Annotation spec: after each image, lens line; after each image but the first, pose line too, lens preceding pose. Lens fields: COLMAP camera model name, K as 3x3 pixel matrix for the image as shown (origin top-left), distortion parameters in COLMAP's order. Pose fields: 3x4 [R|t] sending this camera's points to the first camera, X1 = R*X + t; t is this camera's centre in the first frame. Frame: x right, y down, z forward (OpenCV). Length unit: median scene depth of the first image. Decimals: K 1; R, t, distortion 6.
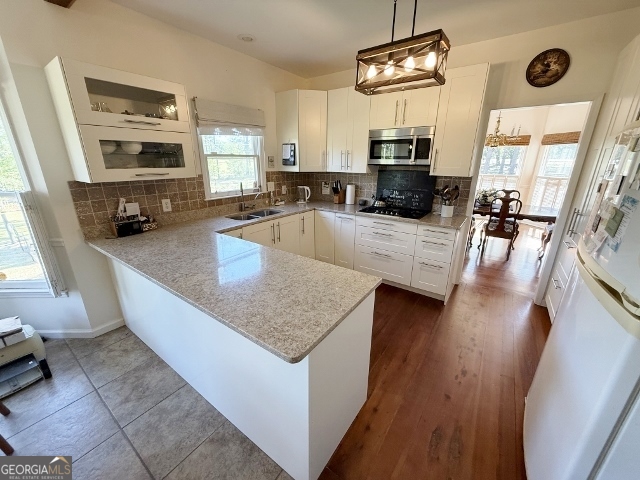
lens RADIAL K [[255.0, 0, 319.5], [0, 255.0, 243.1], [0, 0, 1]] dist [-0.002313, 0.000386]
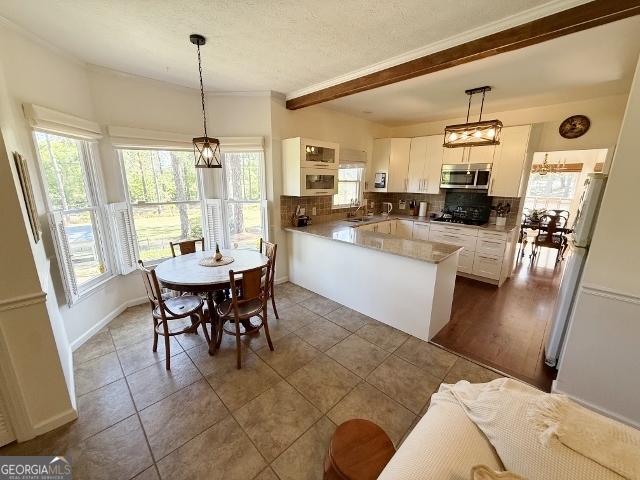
lens RADIAL K [[255.0, 0, 319.4], [0, 255.0, 241.3], [0, 0, 1]] dist [-0.002313, 0.000386]
pose [[0.986537, 0.044083, -0.157483, -0.248094], [-0.056943, 0.995318, -0.078105, 0.144268], [0.153302, 0.086021, 0.984428, -0.502223]]
